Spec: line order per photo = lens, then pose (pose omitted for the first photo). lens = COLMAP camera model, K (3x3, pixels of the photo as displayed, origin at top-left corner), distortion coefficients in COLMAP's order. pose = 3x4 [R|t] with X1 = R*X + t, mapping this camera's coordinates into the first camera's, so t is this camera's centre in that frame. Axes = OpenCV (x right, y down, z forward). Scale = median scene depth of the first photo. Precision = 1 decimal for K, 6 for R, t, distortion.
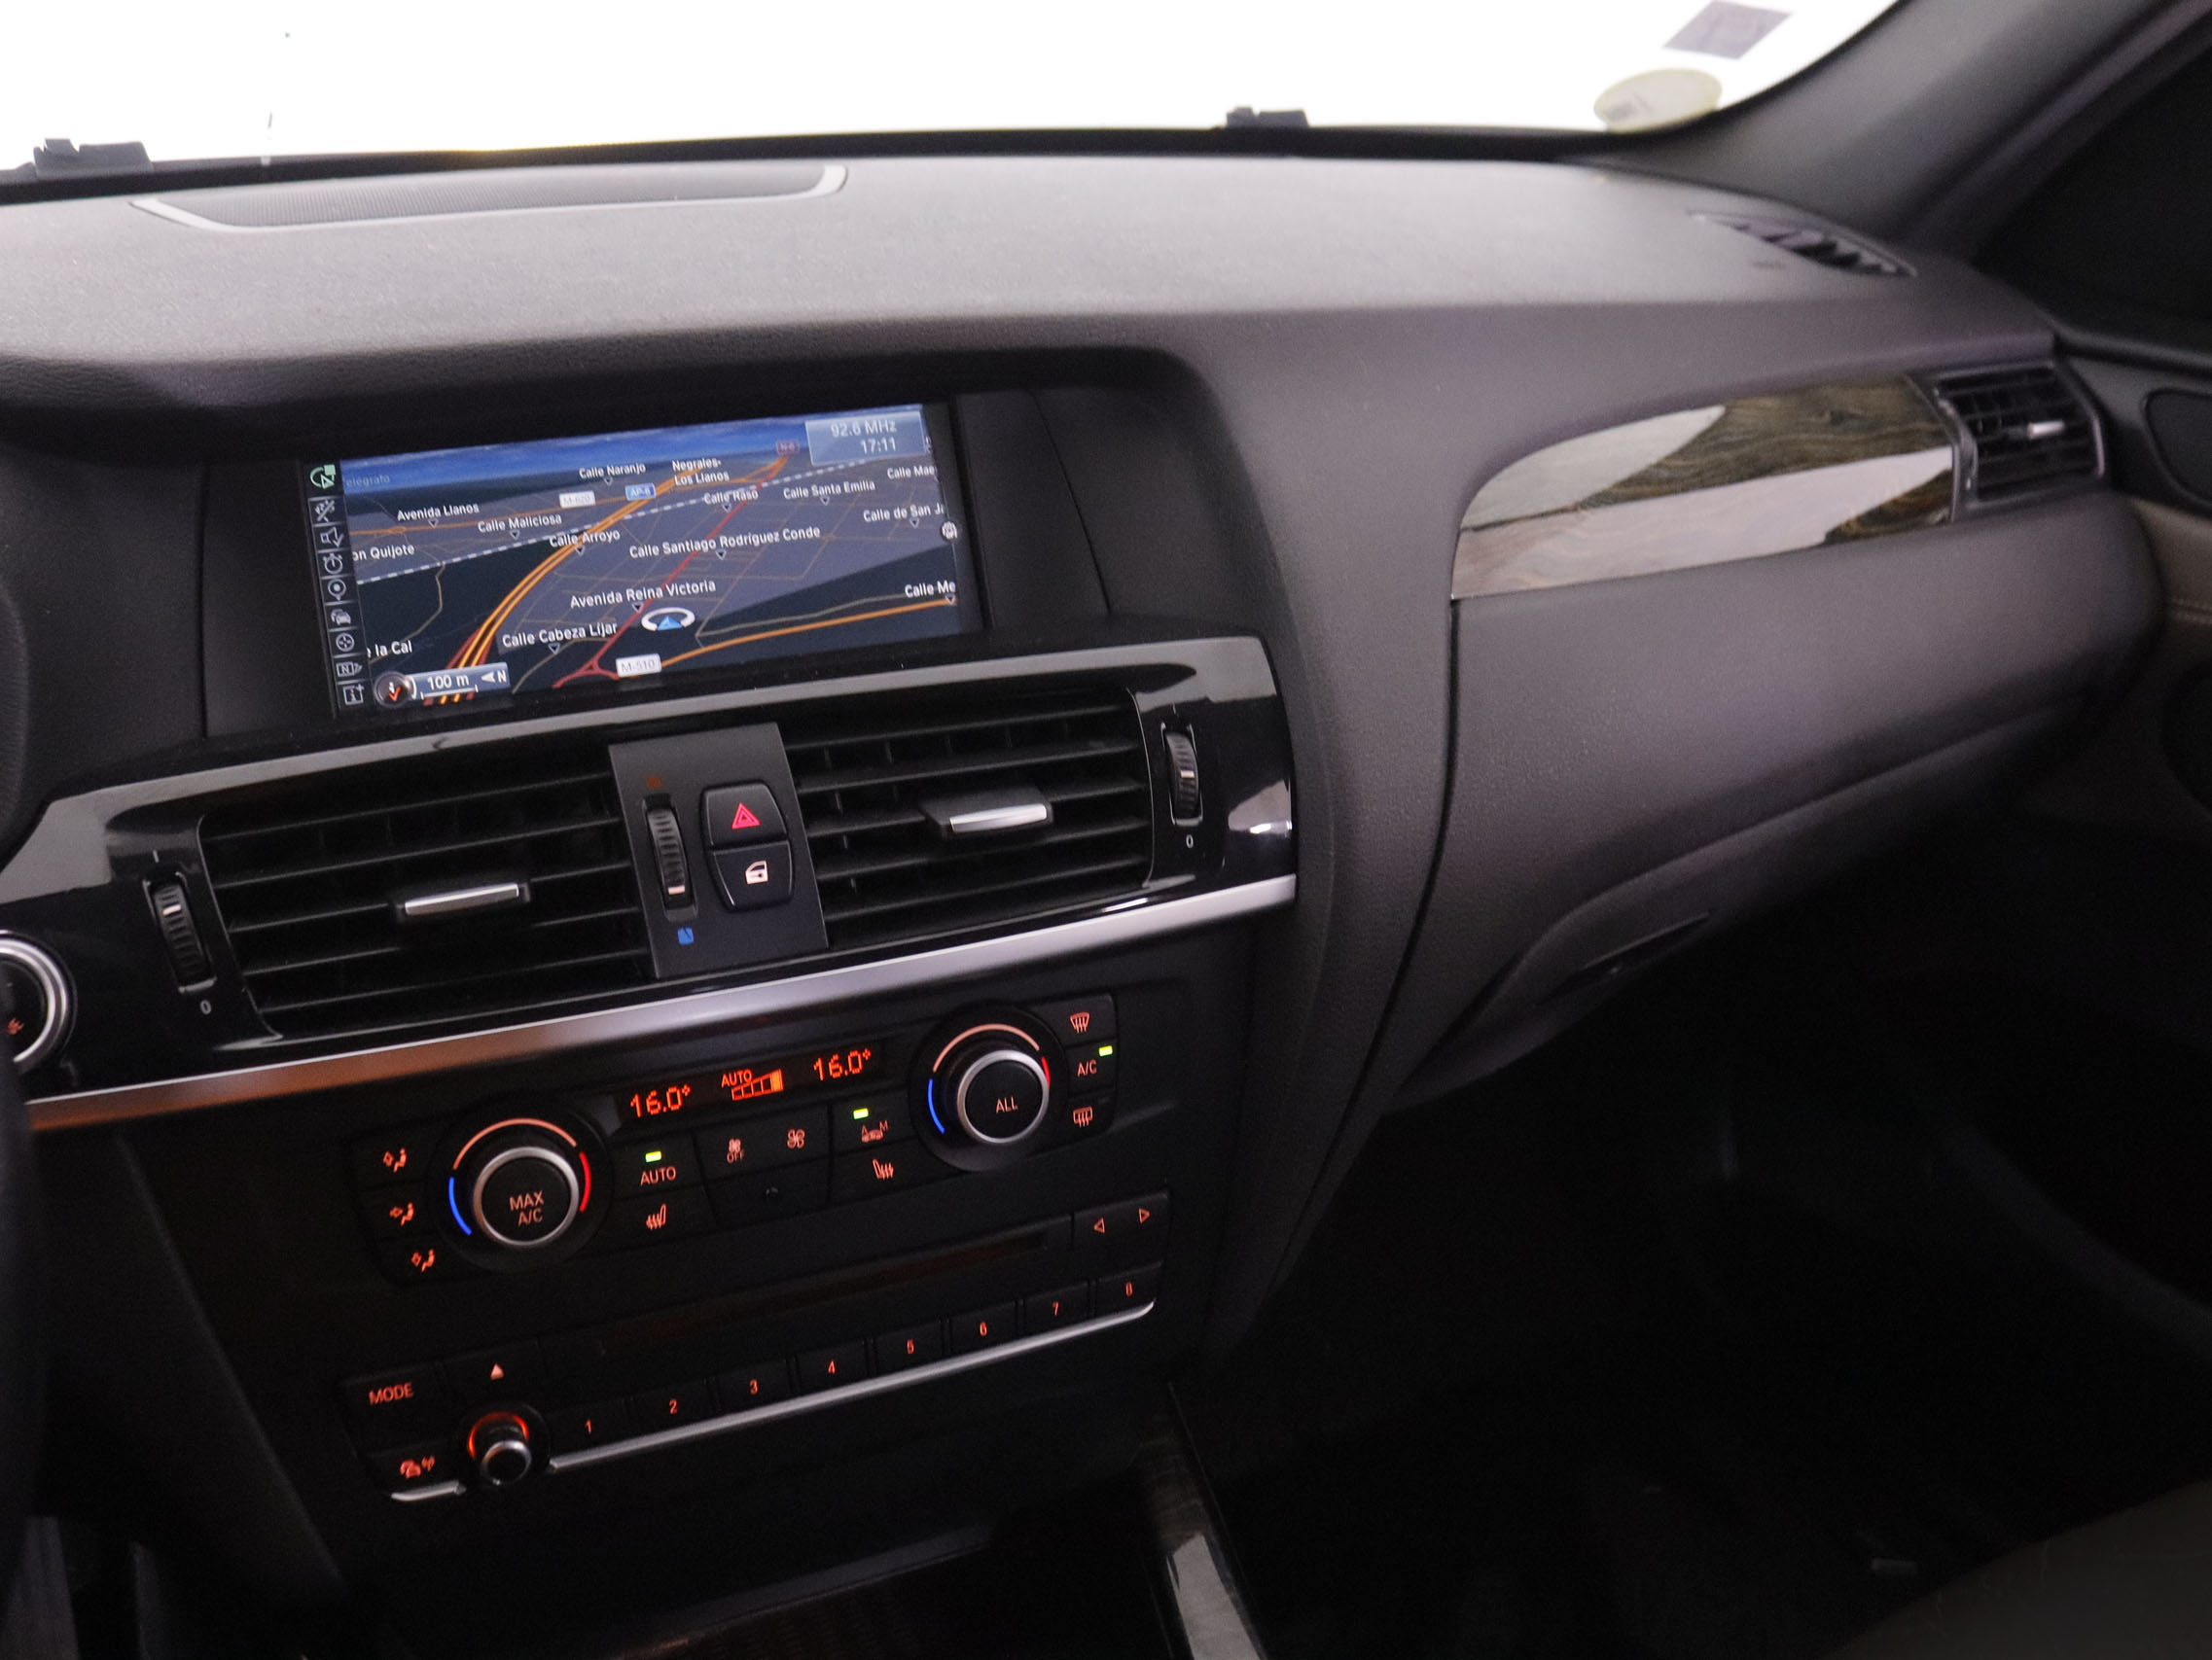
lens RADIAL K [[2019.5, 0, 1106.0], [0, 2019.5, 830.0], [0, 0, 1]] dist [-0.168493, 0.137034]
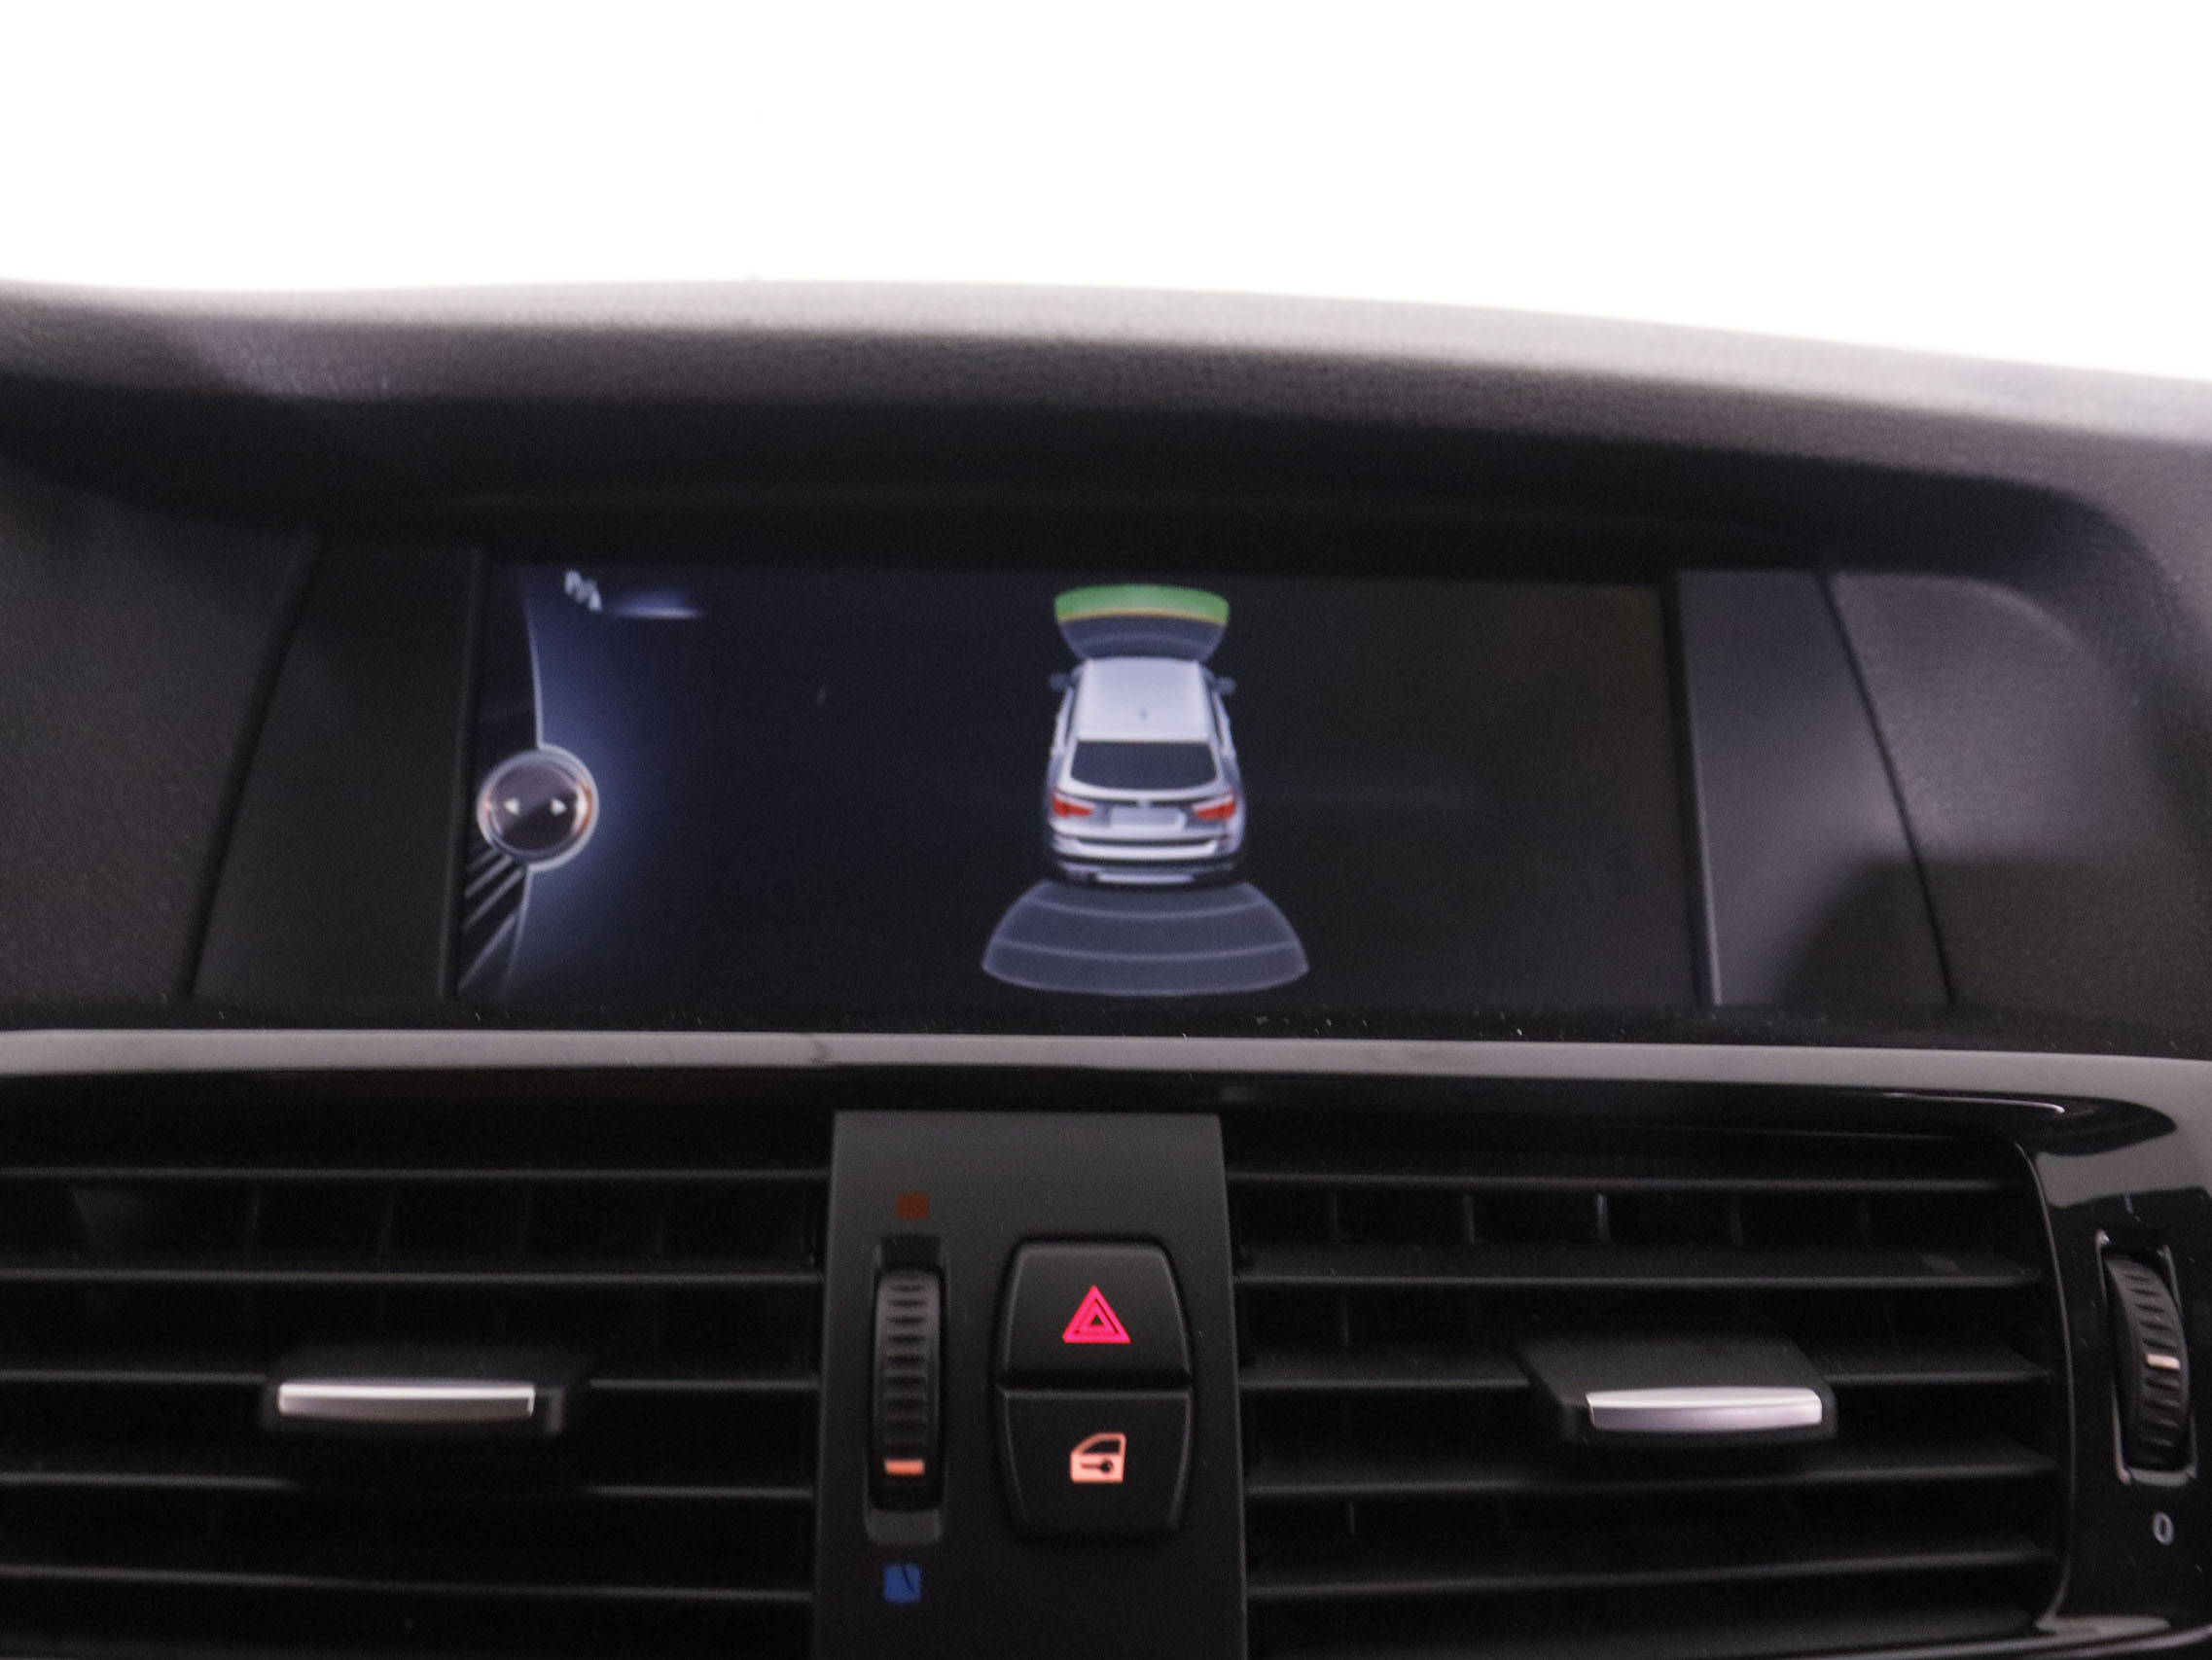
lens RADIAL K [[2019.5, 0, 1106.0], [0, 2019.5, 830.0], [0, 0, 1]] dist [-0.168493, 0.137034]
pose [[0.940104, 0.075723, -0.332371, -0.042124], [-0.152934, 0.965075, -0.212700, -0.015353], [0.304657, 0.250791, 0.918852, 0.541184]]
